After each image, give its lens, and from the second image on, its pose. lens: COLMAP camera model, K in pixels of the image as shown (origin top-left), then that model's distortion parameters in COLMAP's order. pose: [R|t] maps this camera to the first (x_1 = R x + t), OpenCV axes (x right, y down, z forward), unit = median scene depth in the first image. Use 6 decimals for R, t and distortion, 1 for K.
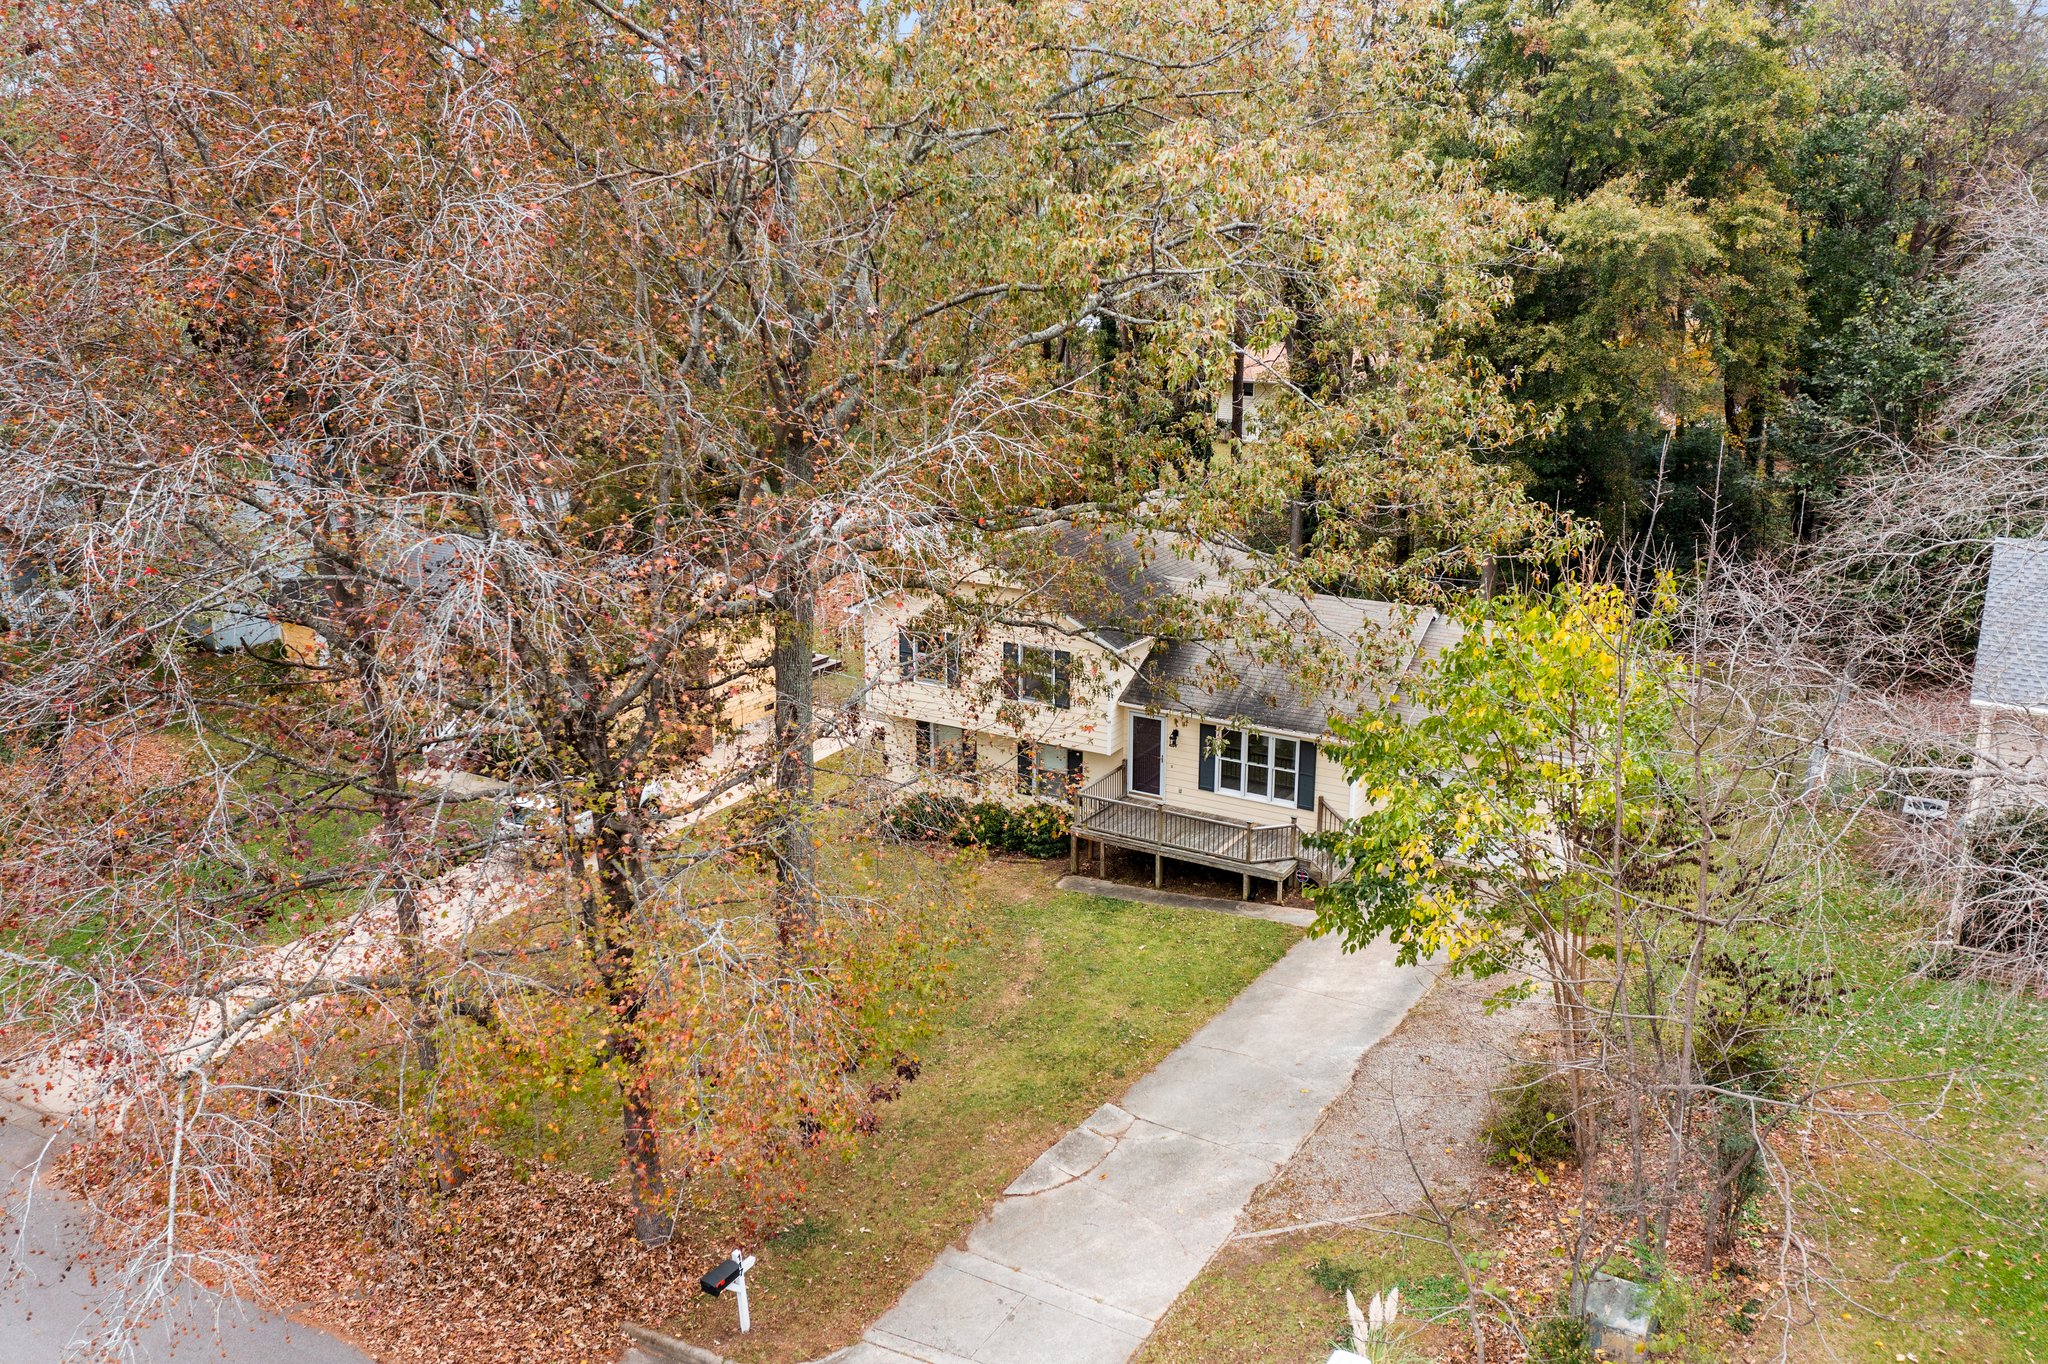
lens RADIAL K [[1606.4, 0, 1026.1], [0, 1606.4, 681.5], [0, 0, 1]] dist [0.021285, -0.011405]
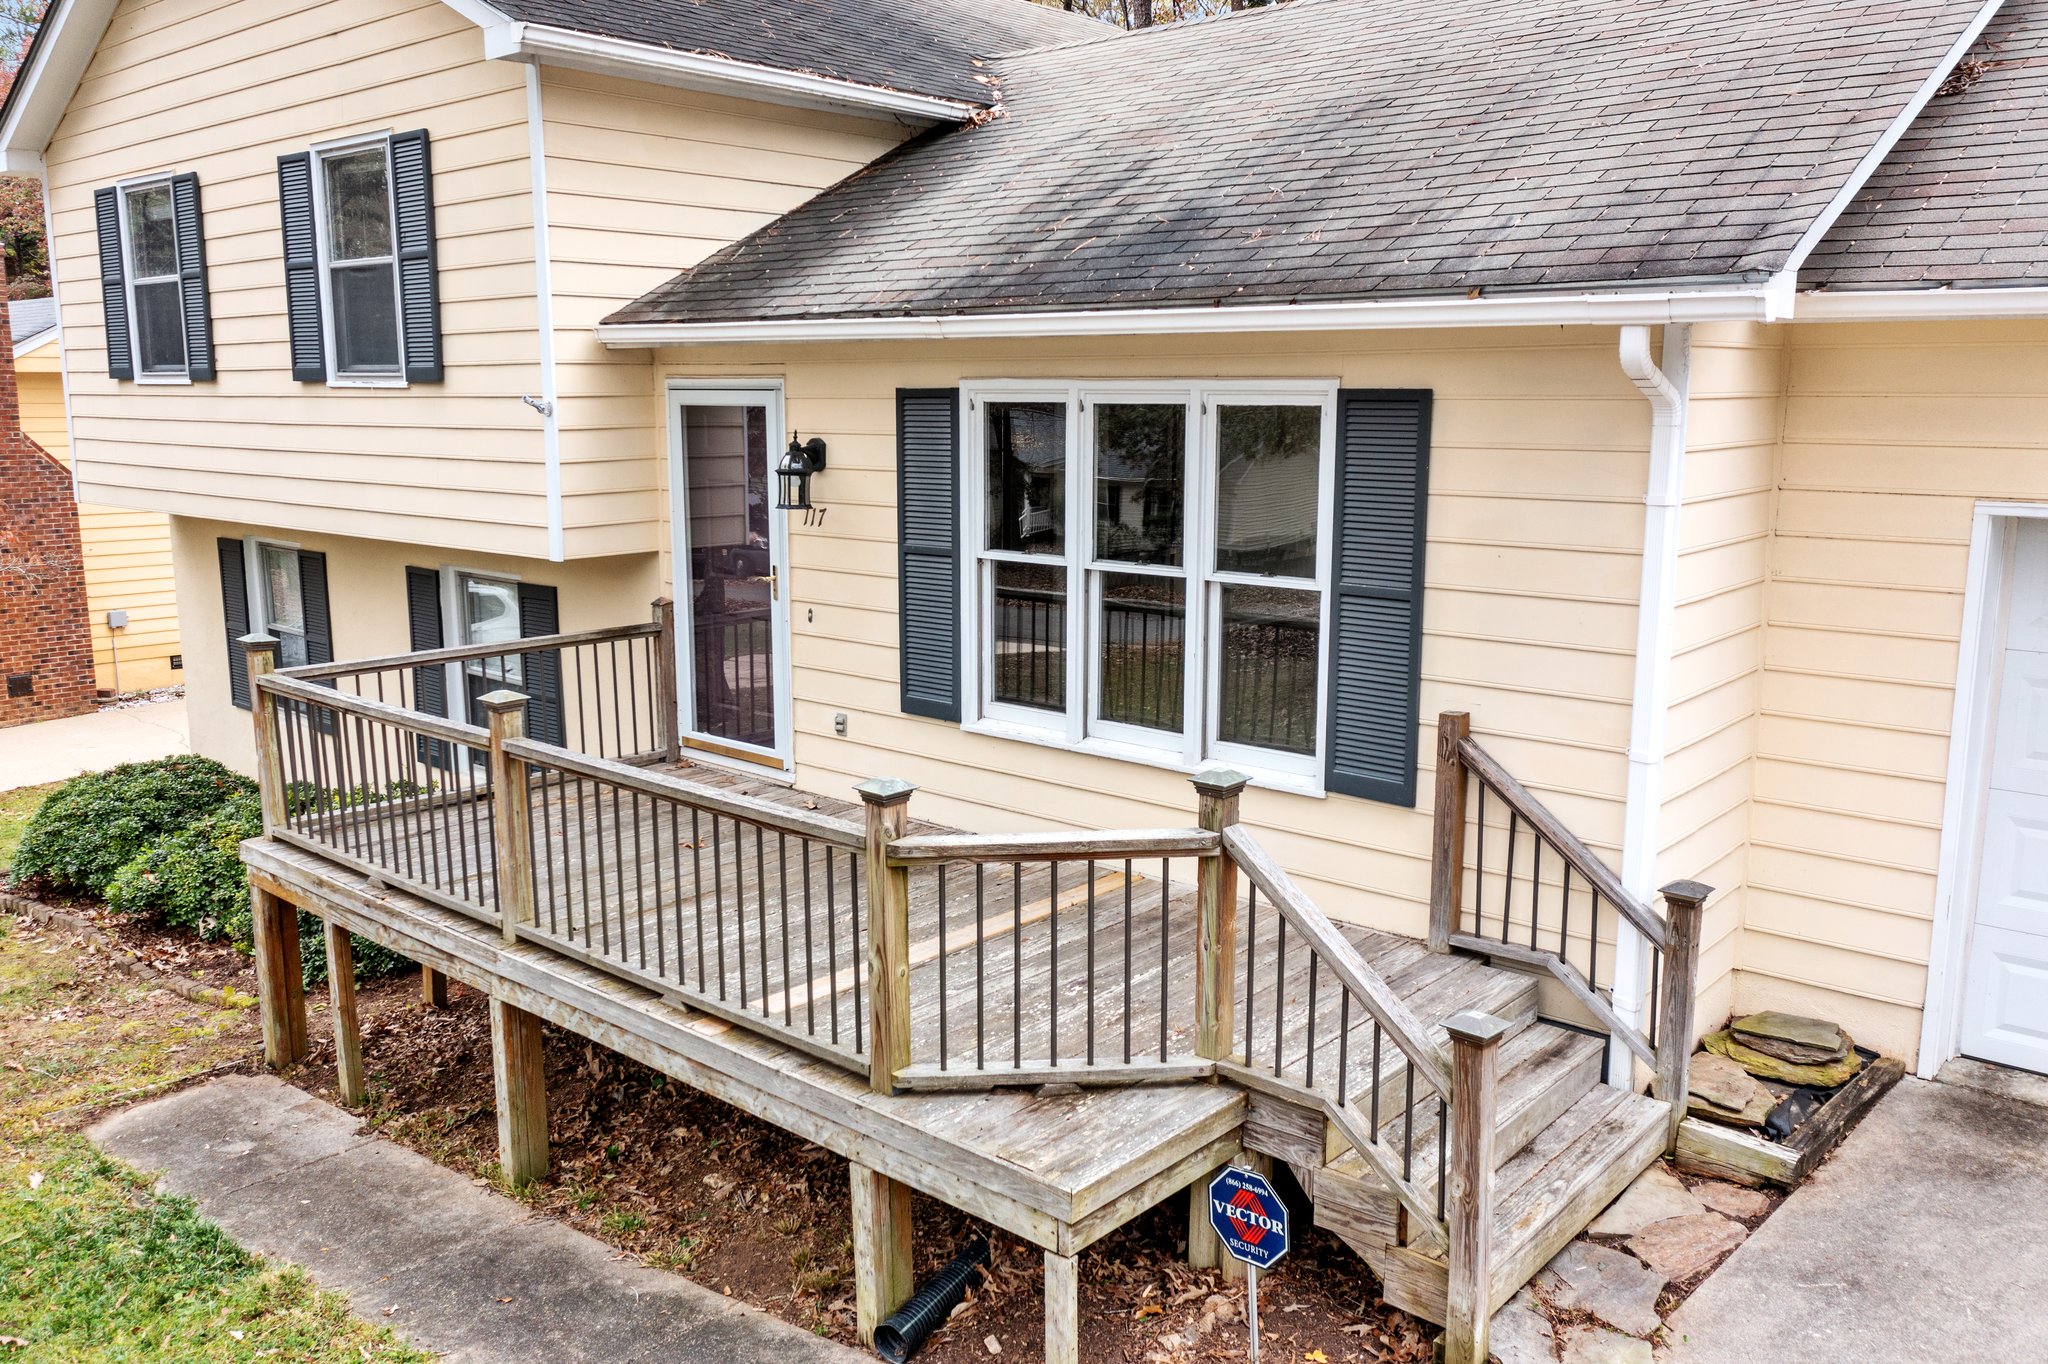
lens RADIAL K [[1606.4, 0, 1021.8], [0, 1606.4, 681.0], [0, 0, 1]] dist [0.021285, -0.011405]
pose [[0.983962, 0.045821, -0.172391, 0.164703], [-0.064828, 0.992219, -0.106291, 0.086894], [0.166180, 0.115762, 0.979277, 0.814403]]
